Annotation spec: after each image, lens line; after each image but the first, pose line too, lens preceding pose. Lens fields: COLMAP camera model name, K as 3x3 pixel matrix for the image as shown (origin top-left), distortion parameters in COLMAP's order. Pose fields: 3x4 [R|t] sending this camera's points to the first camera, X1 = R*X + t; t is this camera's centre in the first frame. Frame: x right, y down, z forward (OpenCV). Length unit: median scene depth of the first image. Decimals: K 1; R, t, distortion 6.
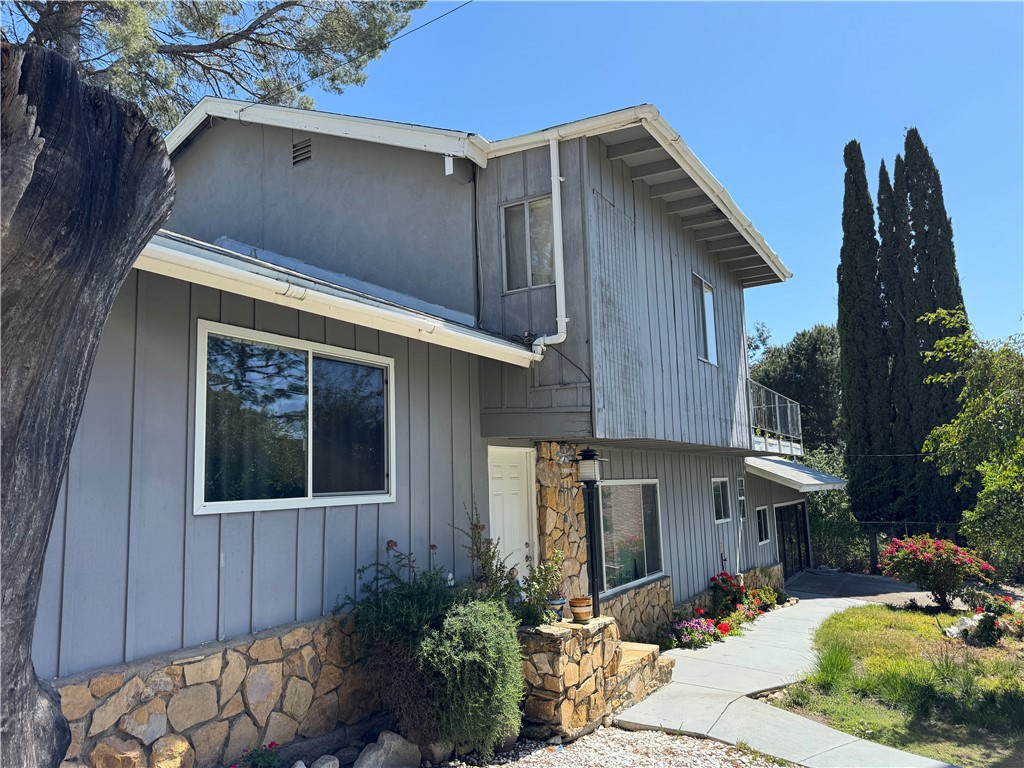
lens RADIAL K [[717.2, 0, 511.8], [0, 717.2, 385.9], [0, 0, 1]] dist [0.060476, -0.072215]
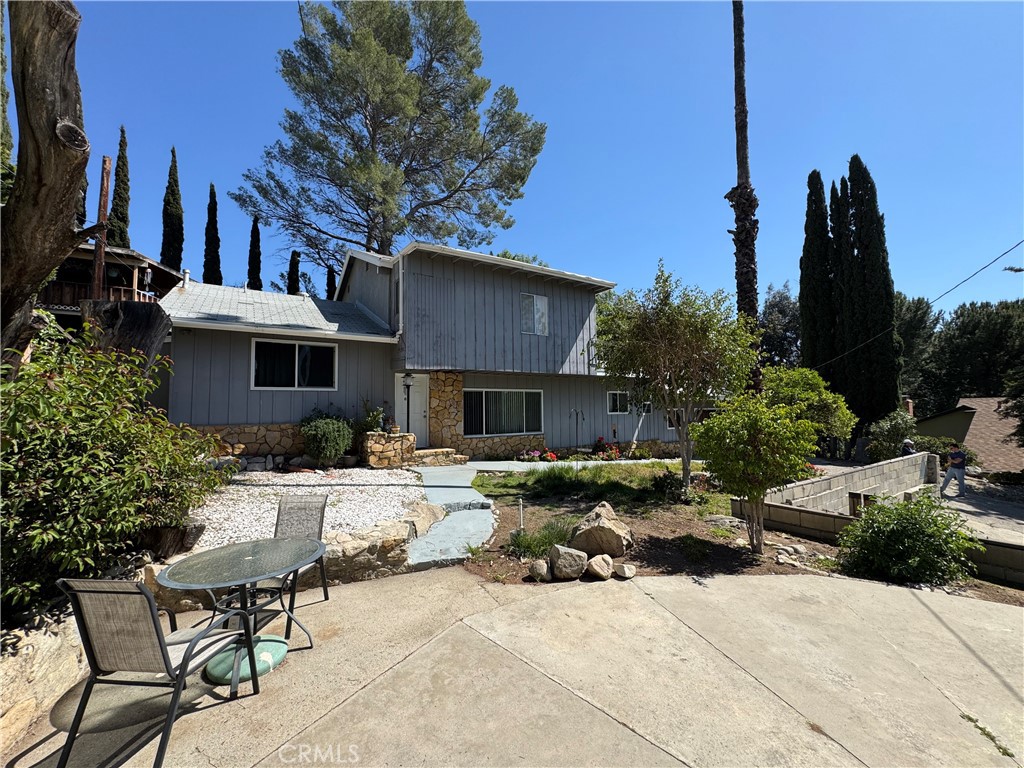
lens RADIAL K [[407.0, 0, 510.4], [0, 407.0, 381.4], [0, 0, 1]] dist [-0.003595, 0.000450]
pose [[0.905561, -0.003671, -0.424200, 1.257240], [0.040234, 0.996198, 0.077270, 0.017884], [0.422303, -0.087040, 0.902266, -0.249934]]
